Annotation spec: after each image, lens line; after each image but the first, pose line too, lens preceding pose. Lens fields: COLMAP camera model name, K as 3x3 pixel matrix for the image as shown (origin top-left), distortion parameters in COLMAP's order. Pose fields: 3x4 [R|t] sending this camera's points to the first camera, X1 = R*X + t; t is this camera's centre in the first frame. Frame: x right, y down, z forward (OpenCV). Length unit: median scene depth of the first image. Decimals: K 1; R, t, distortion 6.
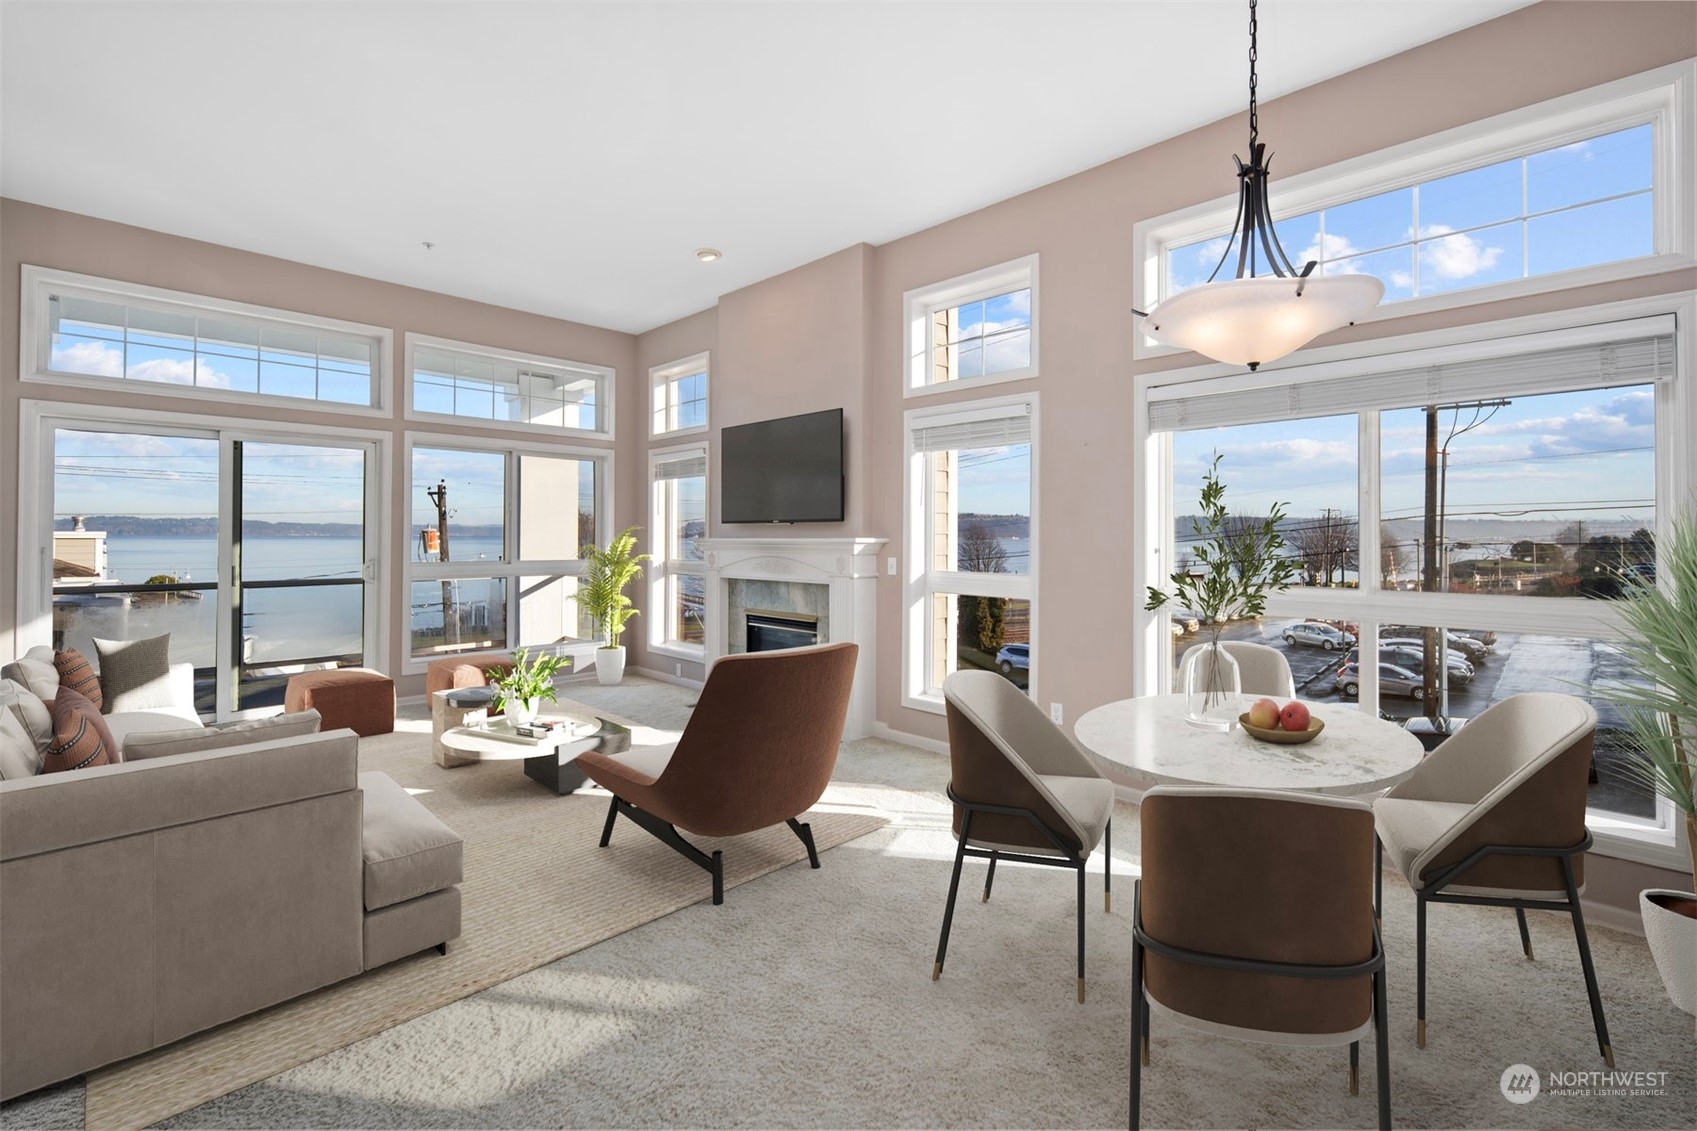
lens RADIAL K [[752.9, 0, 851.4], [0, 752.9, 532.6], [0, 0, 1]] dist [0.004955, -0.002001]
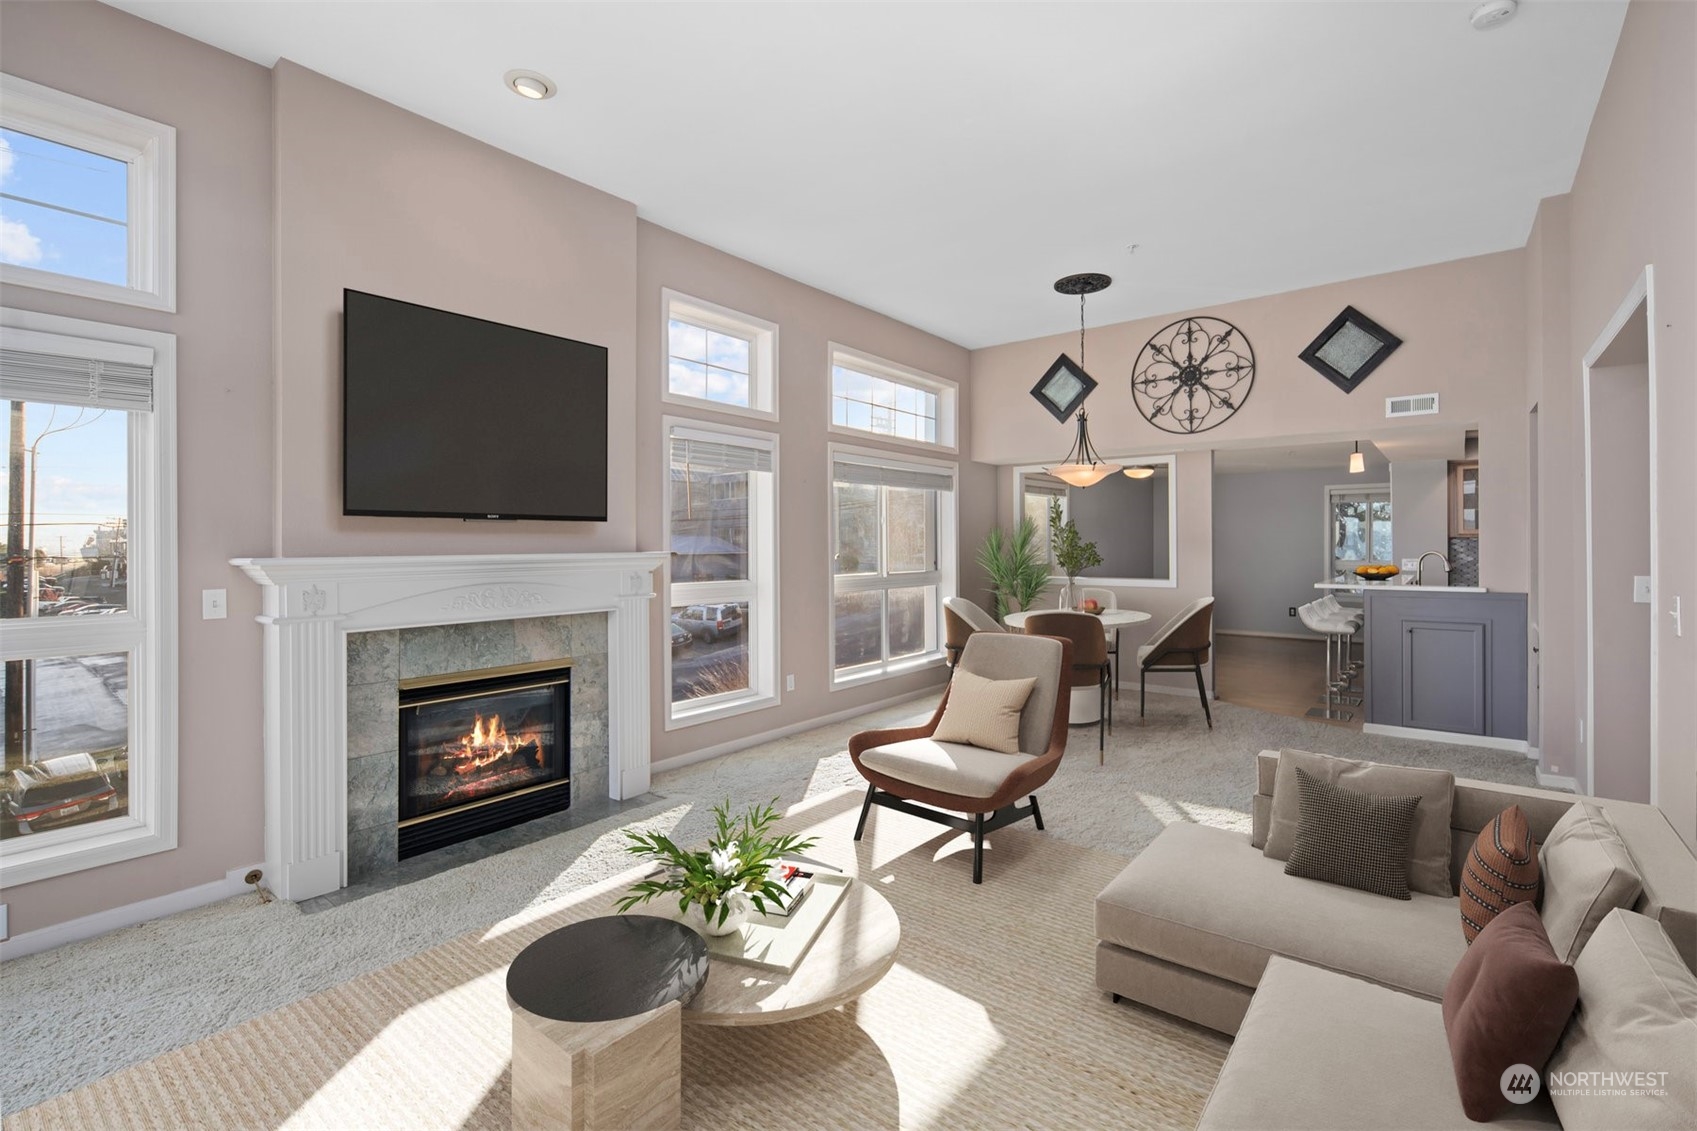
lens RADIAL K [[752.9, 0, 838.2], [0, 752.9, 553.3], [0, 0, 1]] dist [0.004955, -0.002001]
pose [[-0.099179, -0.009930, 0.995020, -0.235710], [-0.001289, 0.999951, 0.009851, -0.000098], [-0.995069, -0.000306, -0.099187, 0.235949]]
